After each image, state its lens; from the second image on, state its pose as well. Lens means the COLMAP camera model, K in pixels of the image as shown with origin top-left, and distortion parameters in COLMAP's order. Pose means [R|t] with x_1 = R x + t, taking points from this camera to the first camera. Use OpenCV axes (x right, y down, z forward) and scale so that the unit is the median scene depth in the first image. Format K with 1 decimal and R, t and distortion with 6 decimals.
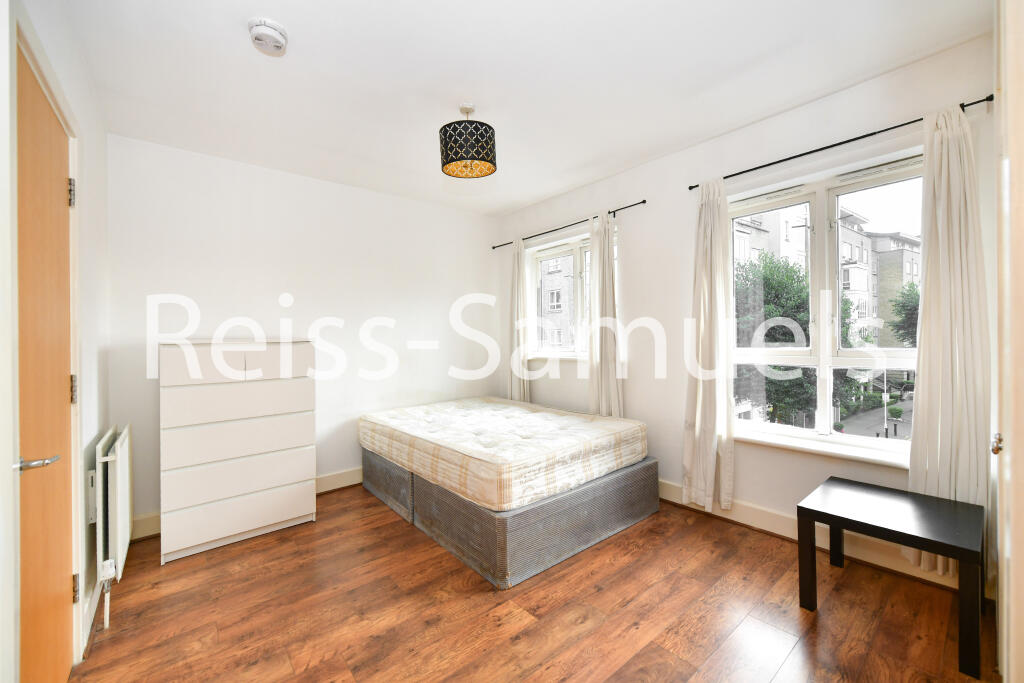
lens RADIAL K [[403.7, 0, 510.5], [0, 403.7, 338.2], [0, 0, 1]] dist [0.000511, 0.000039]
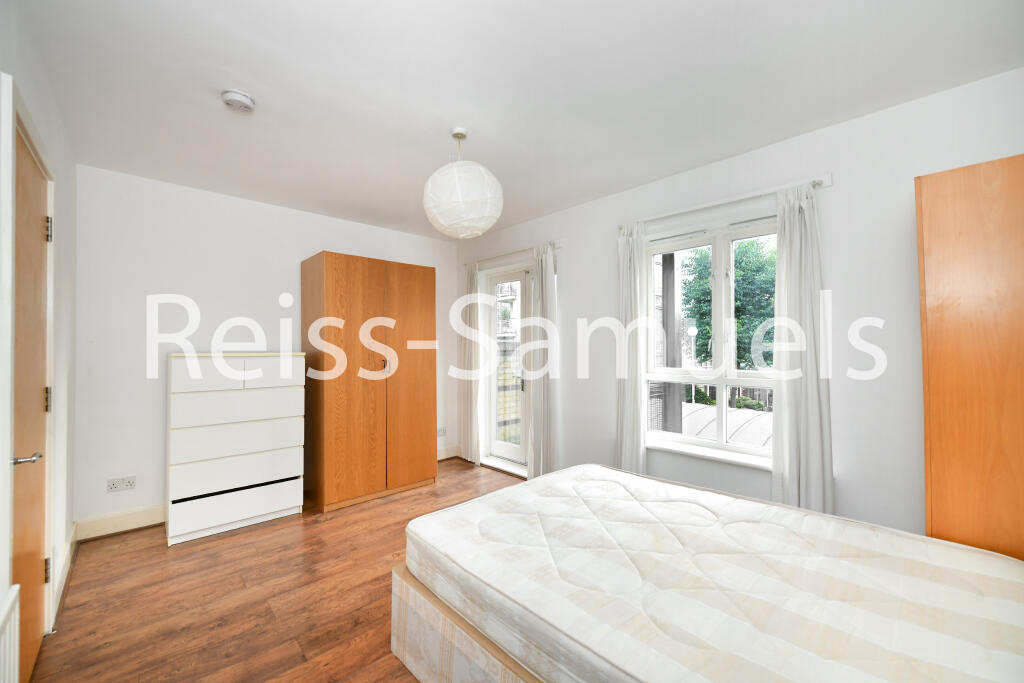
lens RADIAL K [[403.7, 0, 515.3], [0, 403.7, 344.1], [0, 0, 1]] dist [0.000511, 0.000039]
pose [[0.998067, 0.012947, 0.060782, 0.187003], [-0.012535, 0.999896, -0.007165, -0.042407], [-0.060869, 0.006389, 0.998125, -0.243304]]
